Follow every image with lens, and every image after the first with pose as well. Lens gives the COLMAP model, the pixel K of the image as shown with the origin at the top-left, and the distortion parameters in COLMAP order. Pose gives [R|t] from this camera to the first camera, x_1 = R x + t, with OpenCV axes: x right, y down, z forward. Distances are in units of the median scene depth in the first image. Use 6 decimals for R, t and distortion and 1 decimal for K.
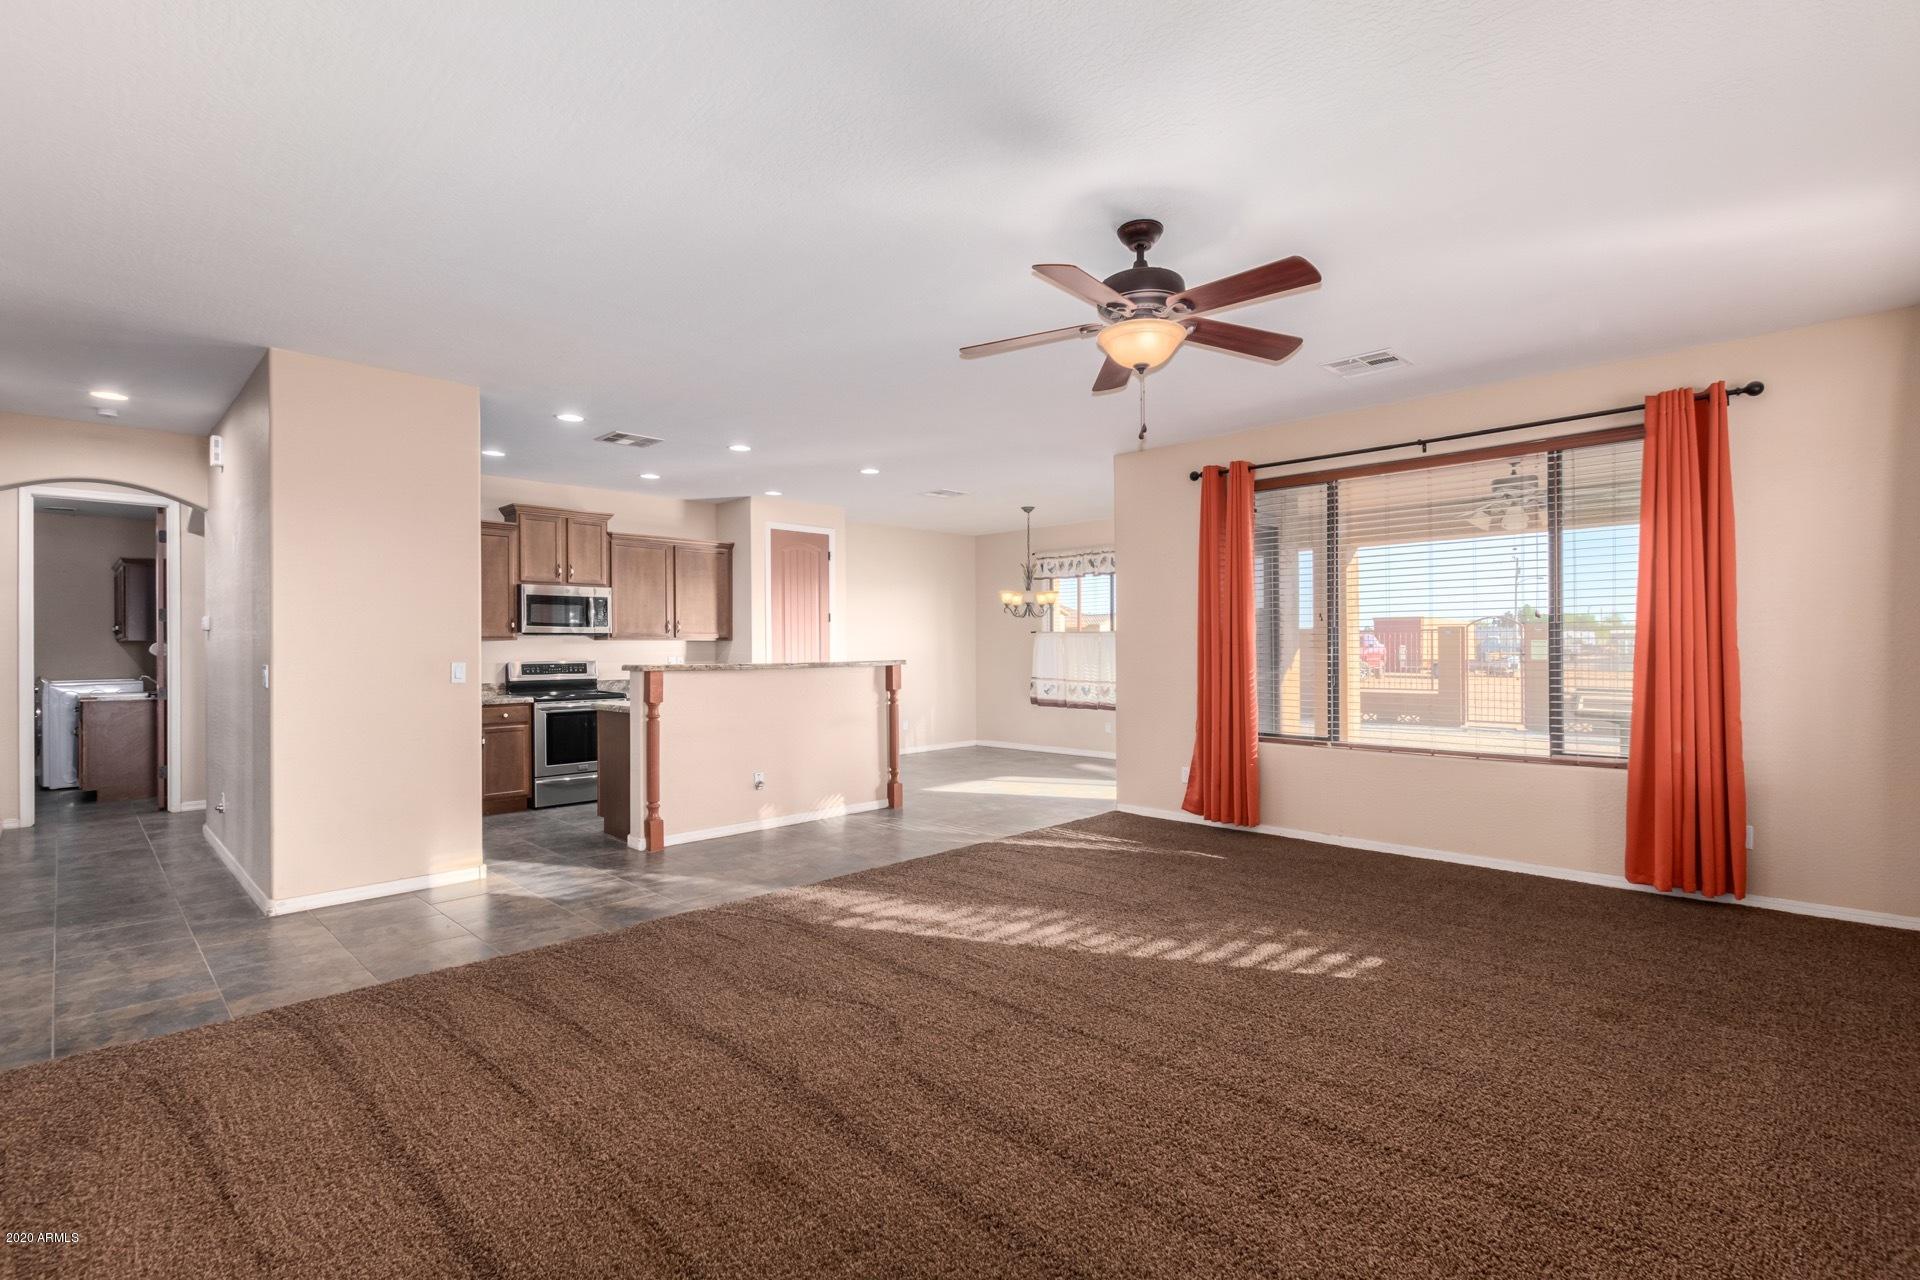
lens RADIAL K [[876.8, 0, 923.9], [0, 876.8, 645.4], [0, 0, 1]] dist [0.004371, 0.002200]
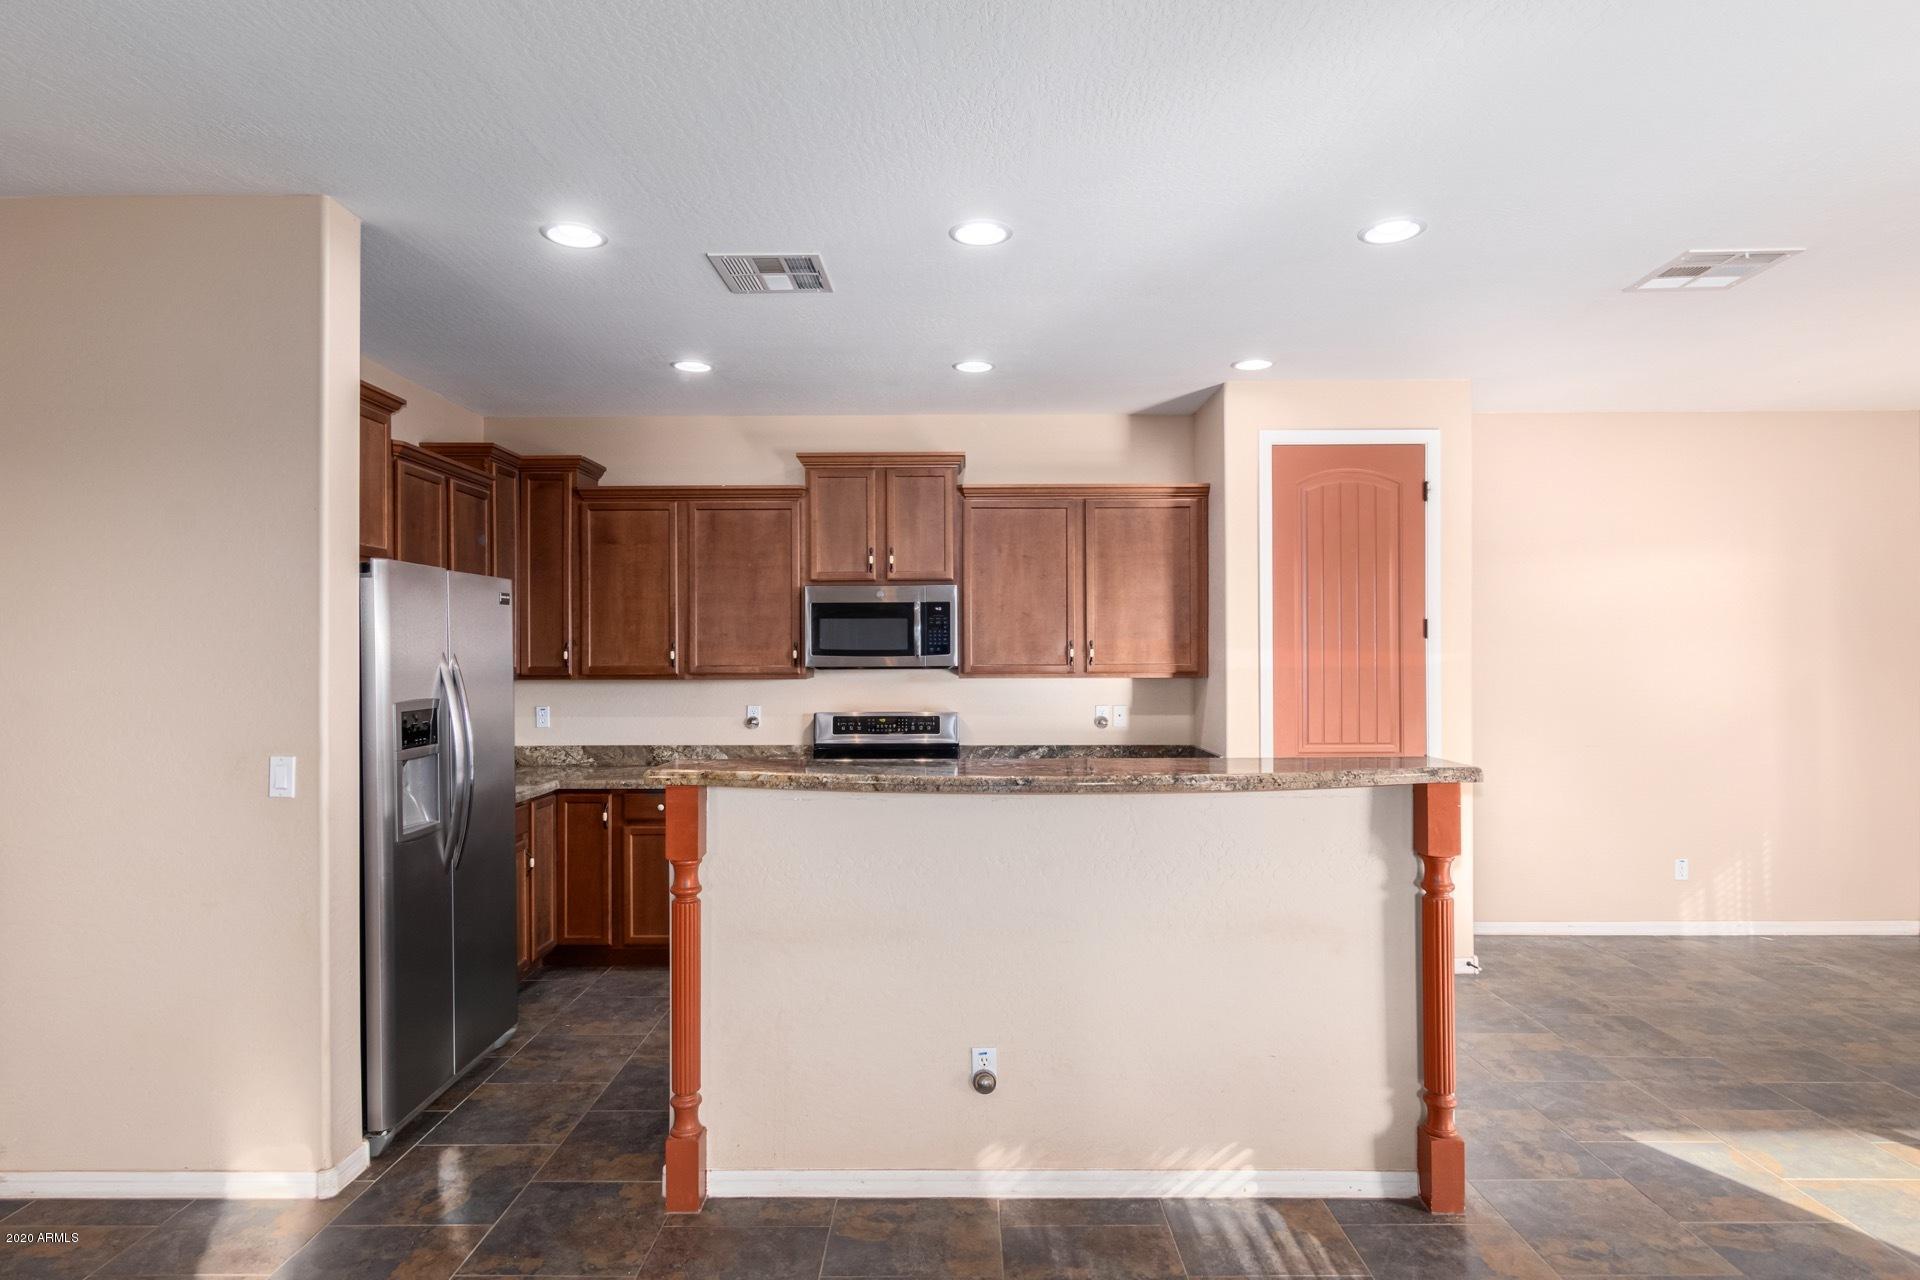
lens RADIAL K [[1010.4, 0, 969.7], [0, 1010.4, 643.7], [0, 0, 1]] dist [-0.002698, 0.000352]
pose [[0.720660, -0.002279, -0.693285, 0.096921], [0.001641, 0.999997, -0.001581, -0.027476], [0.693287, 0.000001, 0.720661, 0.547690]]
